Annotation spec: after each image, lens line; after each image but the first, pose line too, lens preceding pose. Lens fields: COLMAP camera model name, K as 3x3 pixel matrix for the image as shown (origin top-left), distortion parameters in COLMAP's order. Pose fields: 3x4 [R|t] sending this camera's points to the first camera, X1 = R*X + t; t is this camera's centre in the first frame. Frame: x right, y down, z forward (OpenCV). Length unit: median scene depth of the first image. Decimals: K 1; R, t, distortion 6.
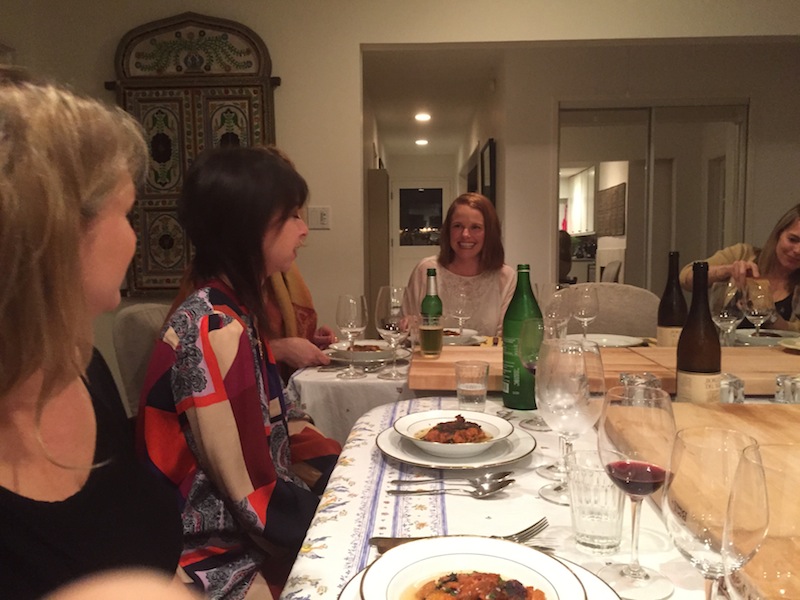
lens RADIAL K [[676.9, 0, 400.3], [0, 676.9, 301.3], [0, 0, 1]] dist [0.059533, -0.091703]
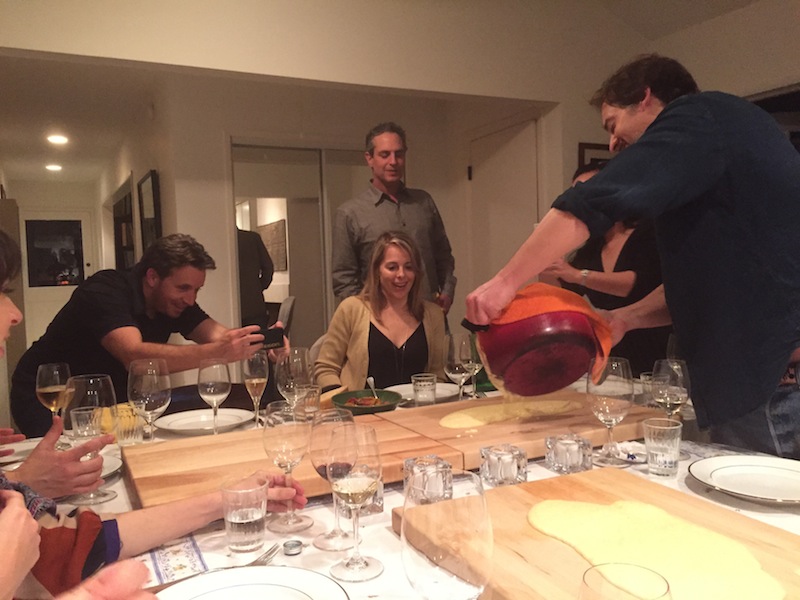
lens RADIAL K [[676.9, 0, 400.6], [0, 676.9, 302.9], [0, 0, 1]] dist [0.059533, -0.091703]
pose [[0.872651, -0.043925, 0.486365, -0.040464], [0.064880, 0.997546, -0.026318, -0.031255], [-0.484016, 0.054522, 0.873359, 0.105138]]
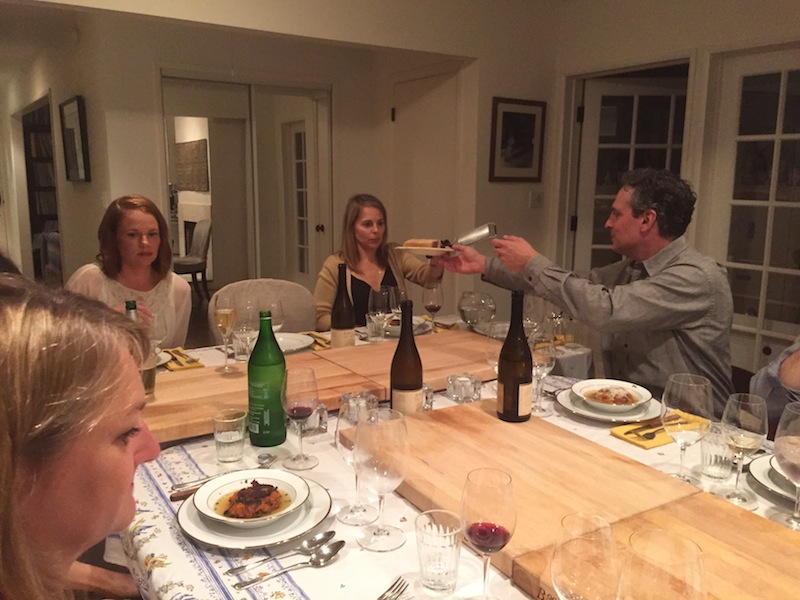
lens RADIAL K [[676.9, 0, 398.6], [0, 676.9, 297.5], [0, 0, 1]] dist [0.059533, -0.091703]
pose [[0.810054, -0.086748, 0.579902, -0.111388], [0.036610, 0.994549, 0.097635, -0.073331], [-0.585211, -0.057859, 0.808814, 0.010353]]
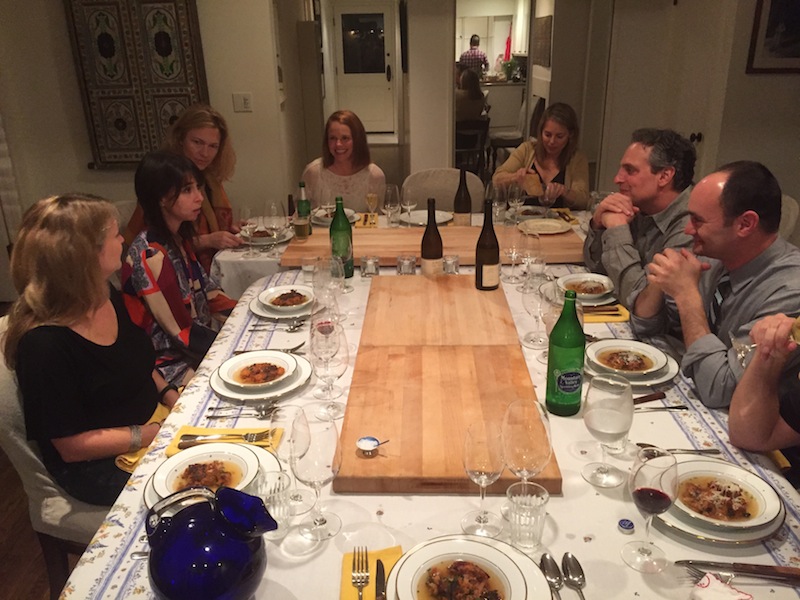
lens RADIAL K [[676.9, 0, 403.9], [0, 676.9, 300.7], [0, 0, 1]] dist [0.059533, -0.091703]
pose [[0.998634, -0.029265, 0.043279, 0.113456], [0.016076, 0.960323, 0.278427, -0.120625], [-0.049710, -0.277351, 0.959482, -0.320598]]
